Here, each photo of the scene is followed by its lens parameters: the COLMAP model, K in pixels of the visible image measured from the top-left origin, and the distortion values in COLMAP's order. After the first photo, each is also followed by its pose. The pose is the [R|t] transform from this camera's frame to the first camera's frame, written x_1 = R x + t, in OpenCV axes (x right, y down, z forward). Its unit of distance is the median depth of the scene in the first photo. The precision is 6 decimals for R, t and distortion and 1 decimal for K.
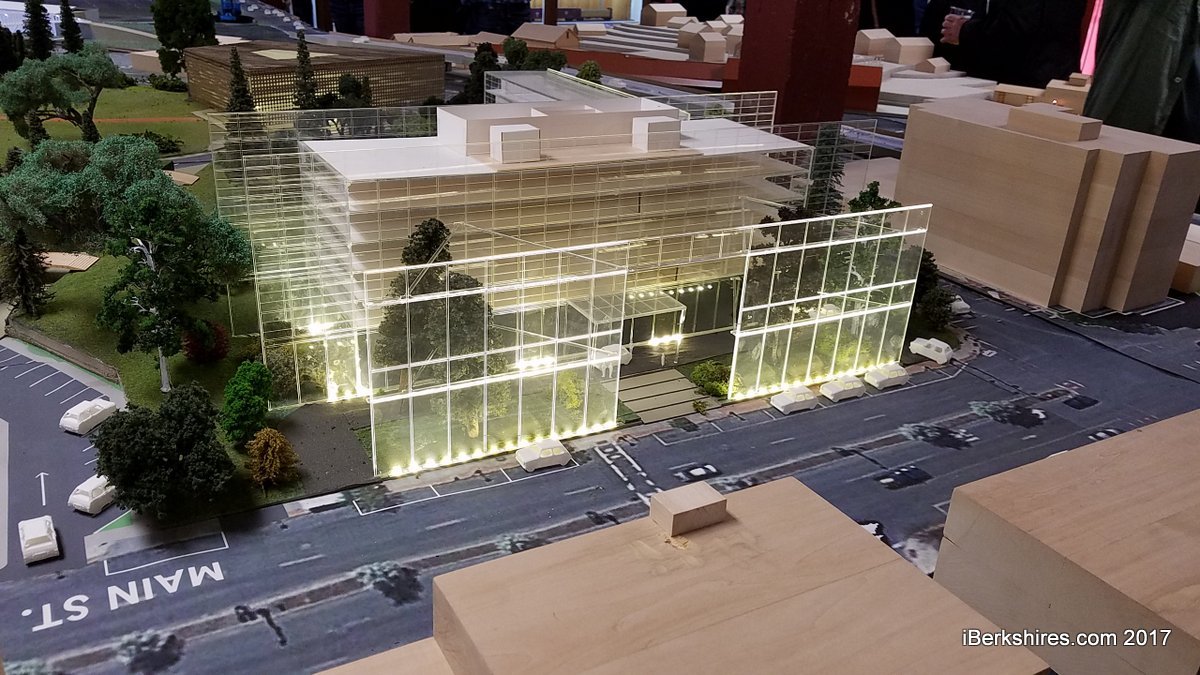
lens RADIAL K [[958.1, 0, 559.8], [0, 958.1, 387.5], [0, 0, 1]] dist [0.004280, -0.013715]
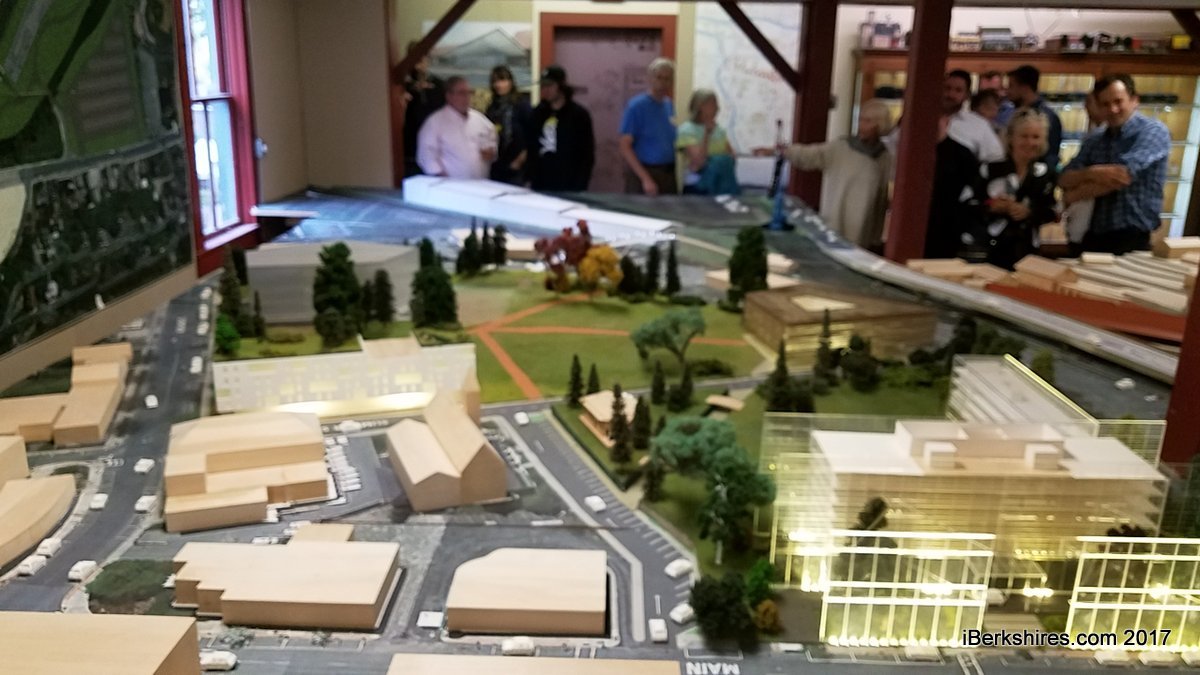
lens RADIAL K [[958.1, 0, 593.4], [0, 958.1, 349.4], [0, 0, 1]] dist [0.004280, -0.013715]
pose [[0.880413, 0.118226, -0.459234, 0.181605], [-0.195003, 0.973015, -0.123352, -0.124922], [0.432258, 0.198153, 0.879709, -0.827389]]
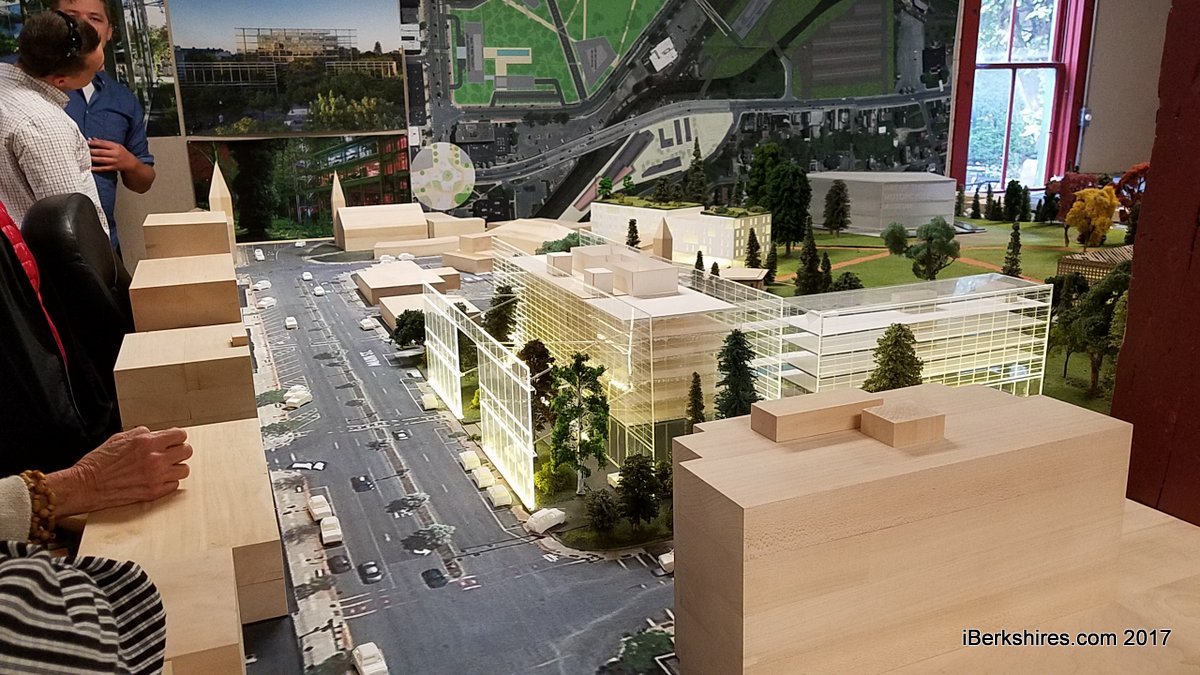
lens RADIAL K [[958.1, 0, 624.8], [0, 958.1, 375.7], [0, 0, 1]] dist [0.004280, -0.013715]
pose [[-0.104294, 0.241484, -0.964784, 1.744223], [-0.424086, 0.866662, 0.262769, -0.631721], [0.899596, 0.436557, 0.012022, 1.283976]]
